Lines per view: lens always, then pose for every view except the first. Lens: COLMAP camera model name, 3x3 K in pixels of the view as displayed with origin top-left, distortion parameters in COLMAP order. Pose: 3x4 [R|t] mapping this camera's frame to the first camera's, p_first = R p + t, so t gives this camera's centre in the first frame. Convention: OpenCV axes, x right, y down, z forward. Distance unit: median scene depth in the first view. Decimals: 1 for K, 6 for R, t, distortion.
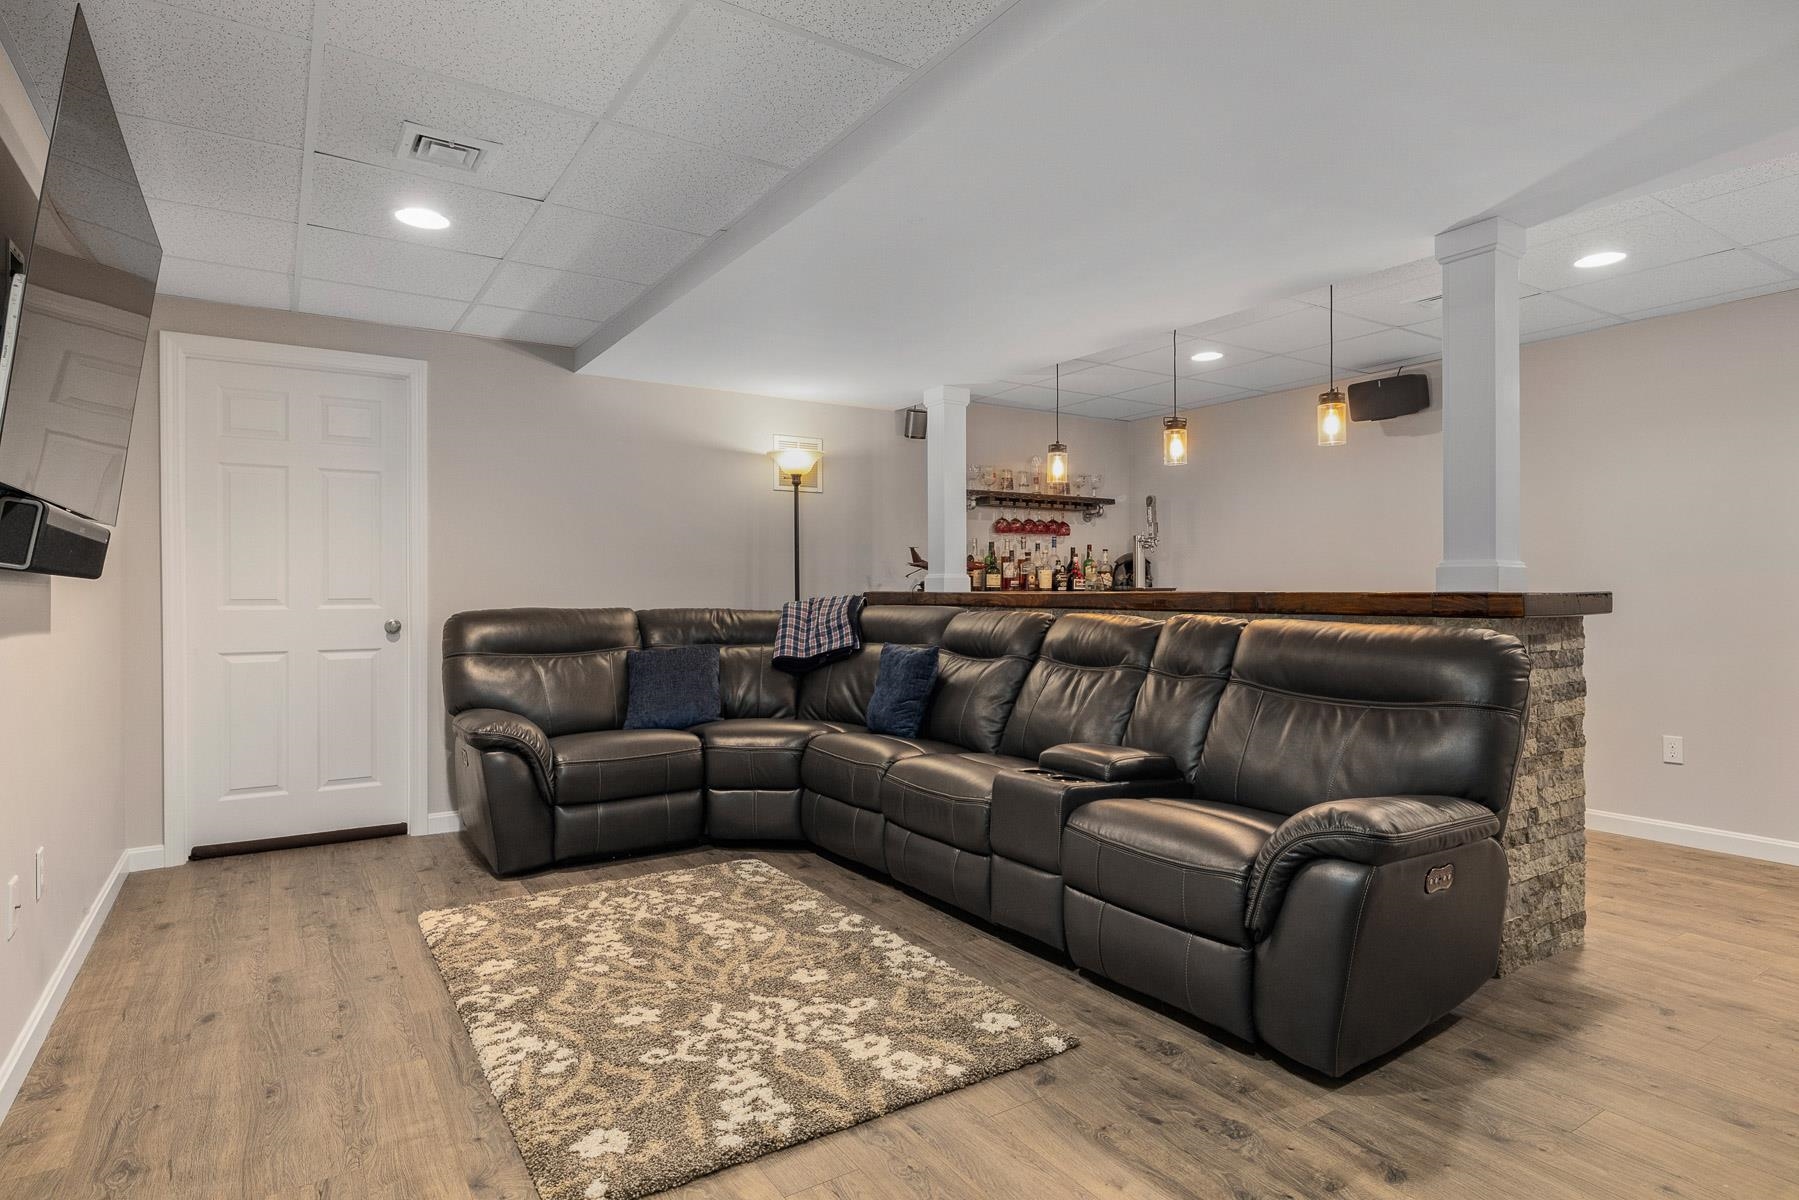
lens RADIAL K [[962.2, 0, 902.9], [0, 962.2, 595.9], [0, 0, 1]] dist [0.000309, 0.000869]
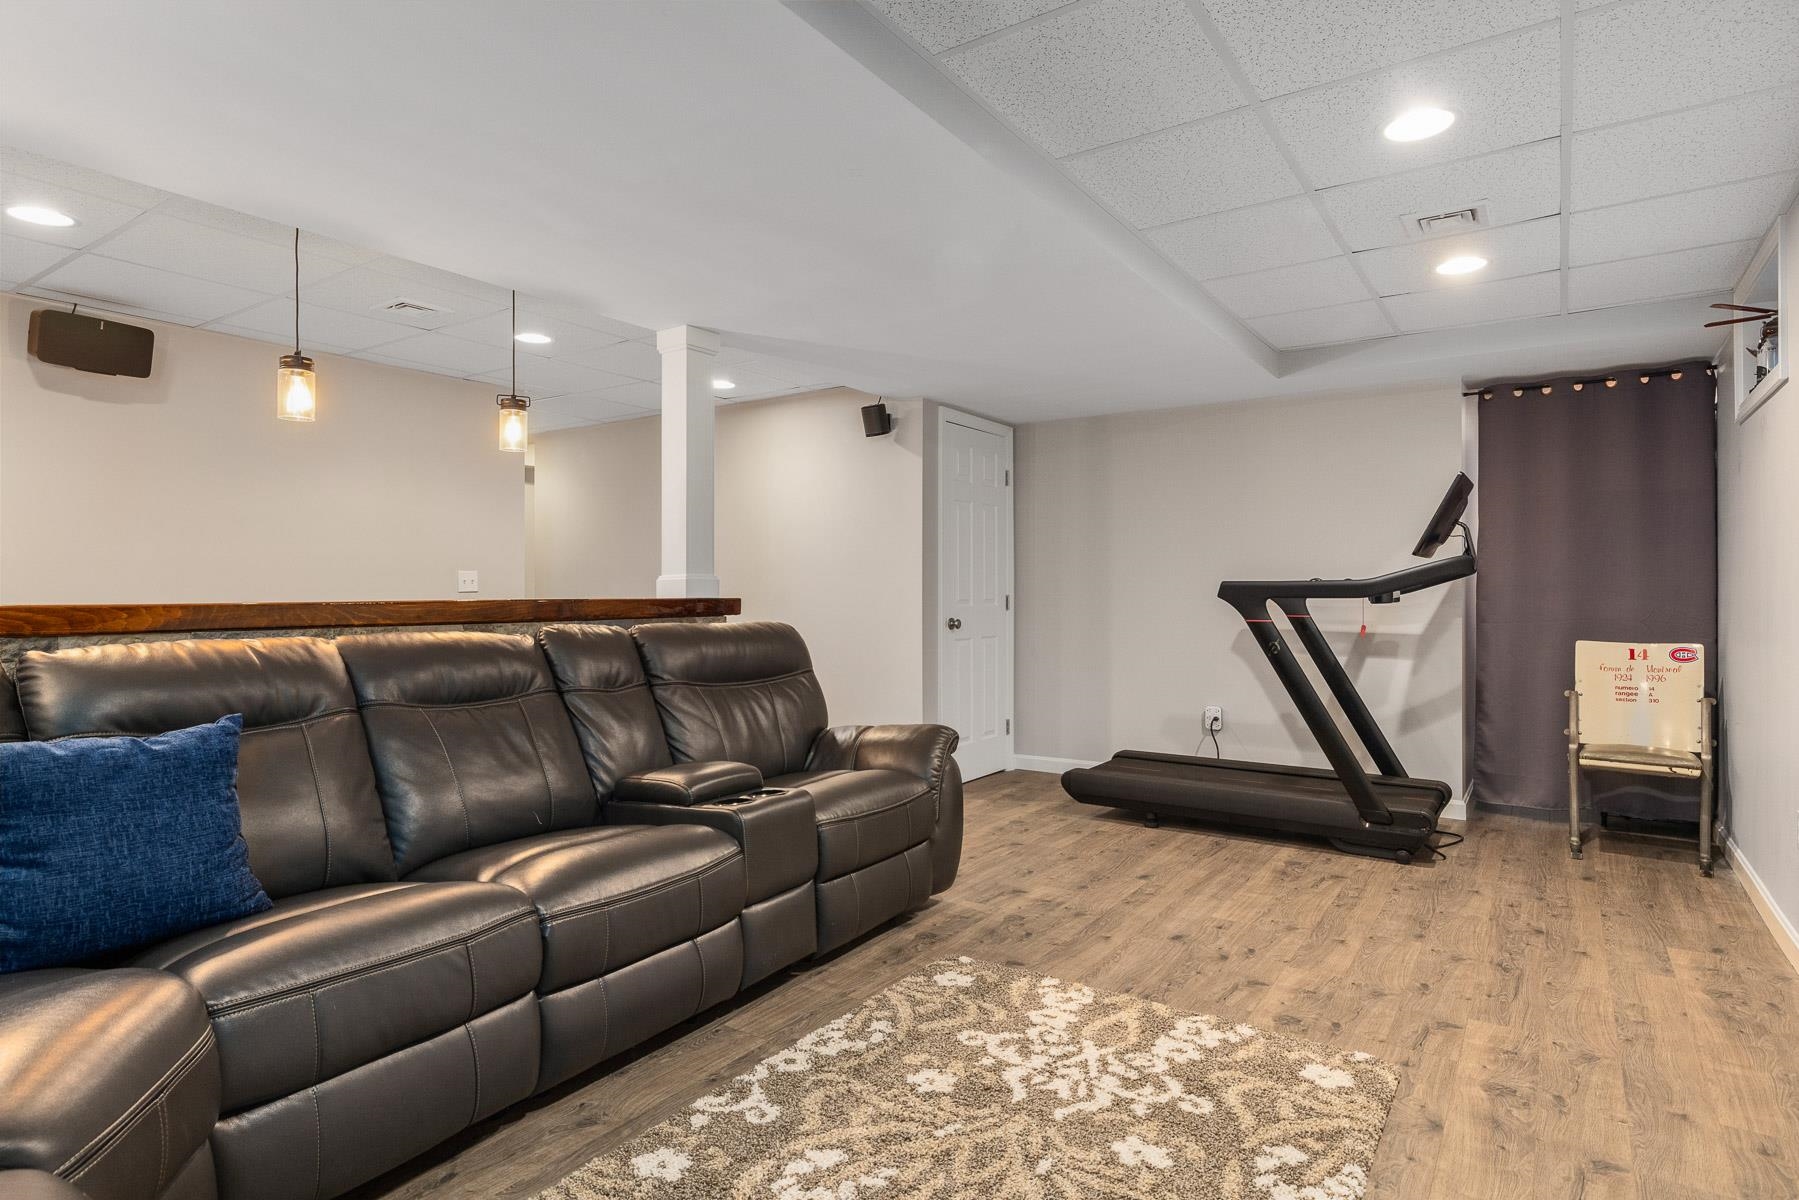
lens RADIAL K [[962.2, 0, 903.6], [0, 962.2, 597.0], [0, 0, 1]] dist [0.000309, 0.000869]
pose [[-0.383623, 0.000437, 0.923490, -0.885614], [0.008519, 0.999959, 0.003065, -0.008285], [-0.923451, 0.009043, -0.383611, 1.426600]]
